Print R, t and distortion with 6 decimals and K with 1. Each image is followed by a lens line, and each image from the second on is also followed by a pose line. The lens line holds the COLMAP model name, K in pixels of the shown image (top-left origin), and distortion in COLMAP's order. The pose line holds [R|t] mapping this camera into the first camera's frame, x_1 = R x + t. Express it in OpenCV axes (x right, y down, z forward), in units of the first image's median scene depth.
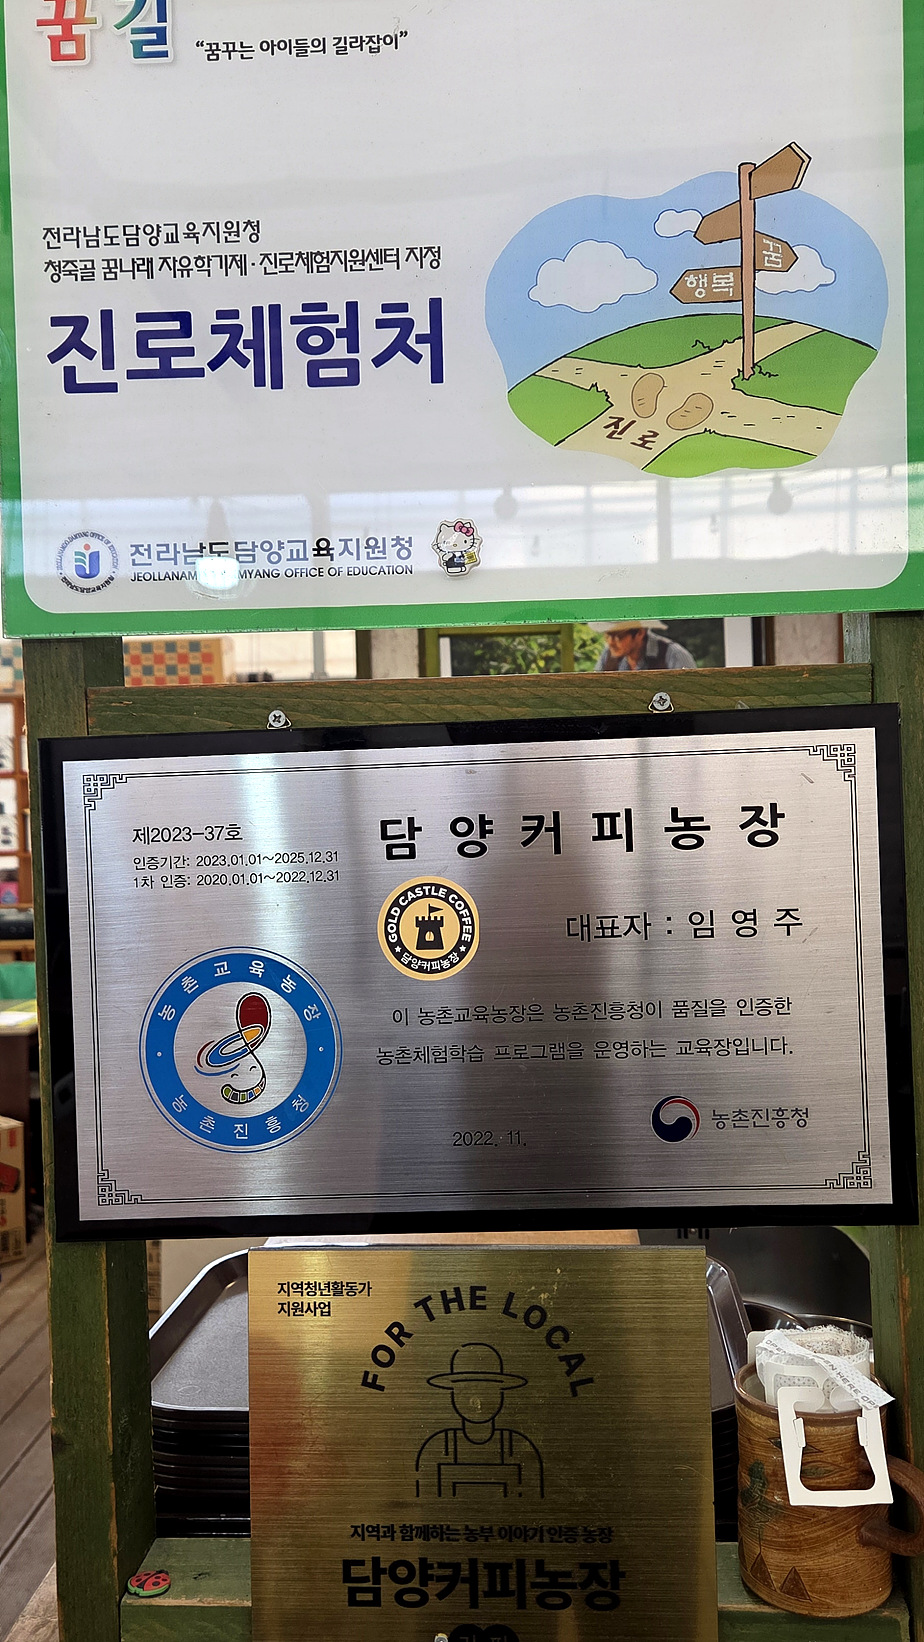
lens RADIAL K [[1317.4, 0, 472.9], [0, 1317.4, 814.4], [0, 0, 1]] dist [0.086129, -0.080225]
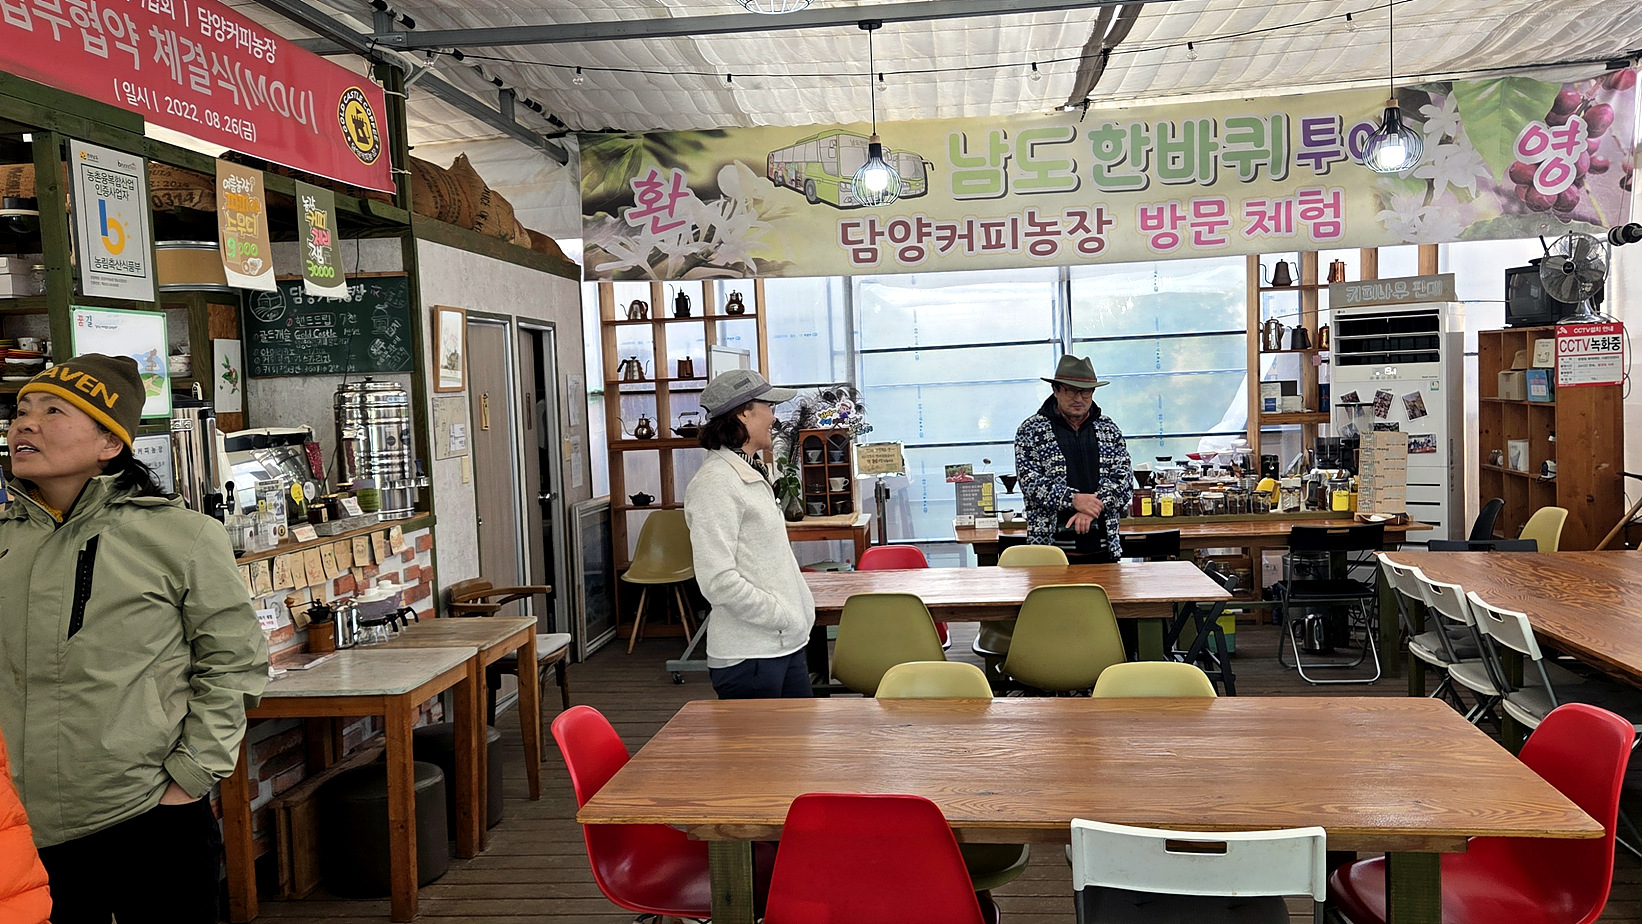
lens RADIAL K [[1317.4, 0, 810.1], [0, 1317.4, 476.3], [0, 0, 1]] dist [0.086129, -0.080225]
pose [[0.063215, -0.047749, 0.996857, -6.211373], [0.038755, 0.998219, 0.045357, -0.033974], [-0.997247, 0.035766, 0.064953, -2.662038]]
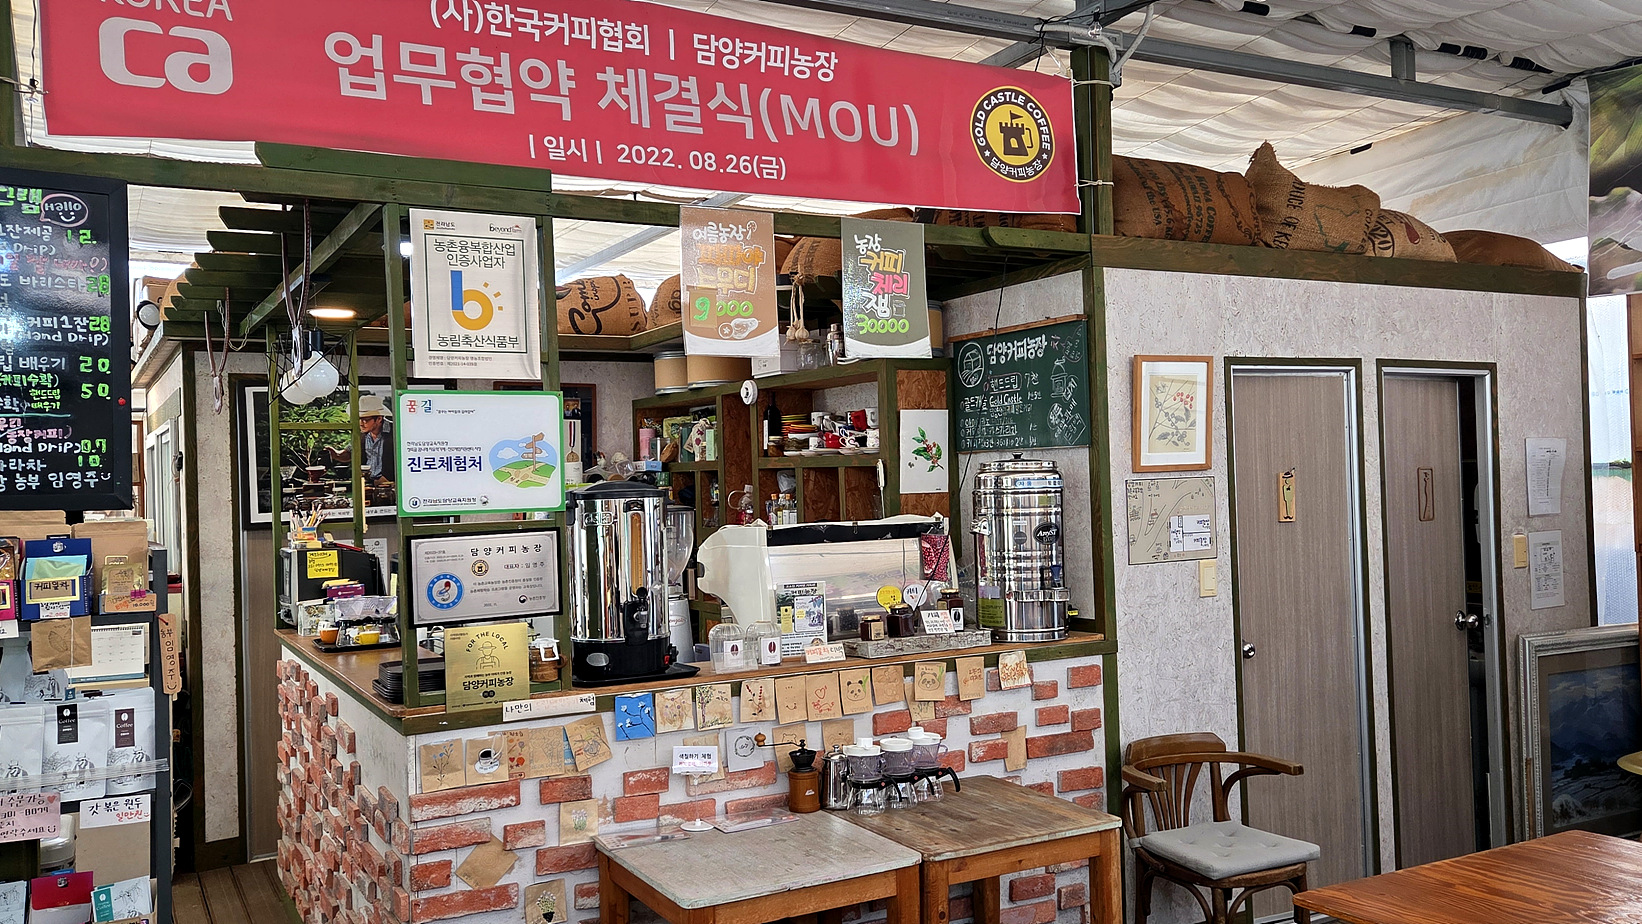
lens RADIAL K [[1317.4, 0, 829.2], [0, 1317.4, 474.1], [0, 0, 1]] dist [0.086129, -0.080225]
pose [[0.847879, 0.001595, 0.530187, -1.754999], [0.009765, 0.999779, -0.018623, -0.192051], [-0.530099, 0.020968, 0.847676, -4.556966]]
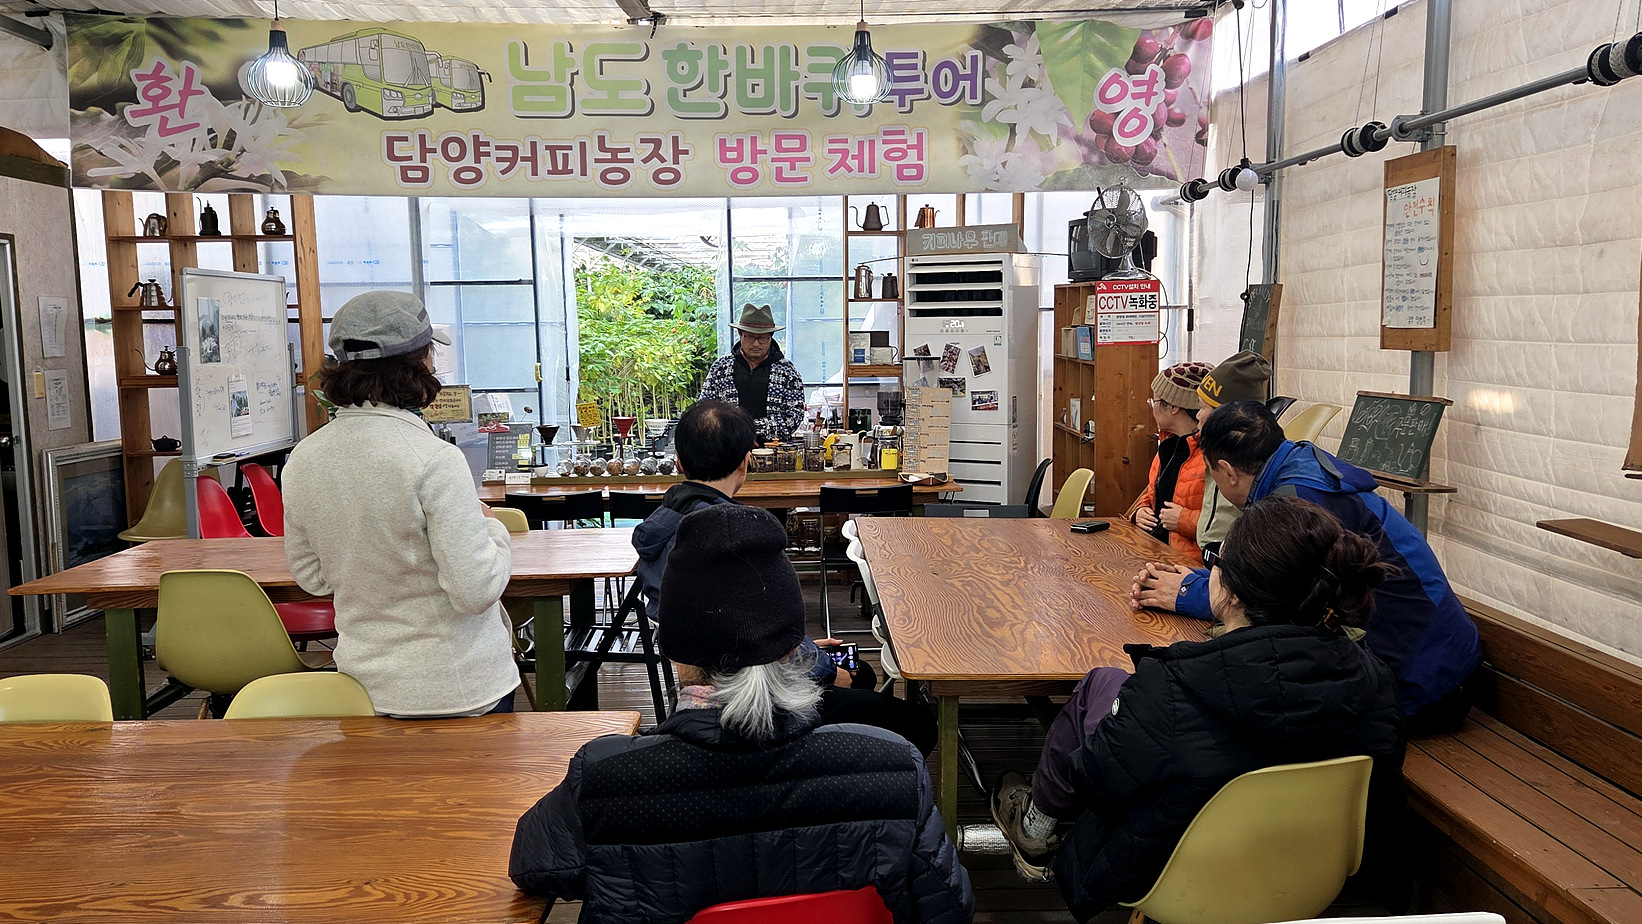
lens RADIAL K [[1317.4, 0, 819.4], [0, 1317.4, 475.7], [0, 0, 1]] dist [0.086129, -0.080225]
pose [[-0.079055, -0.093418, 0.992483, -5.143988], [0.013842, 0.995401, 0.094796, -0.023386], [-0.996774, 0.021232, -0.077398, -5.162055]]
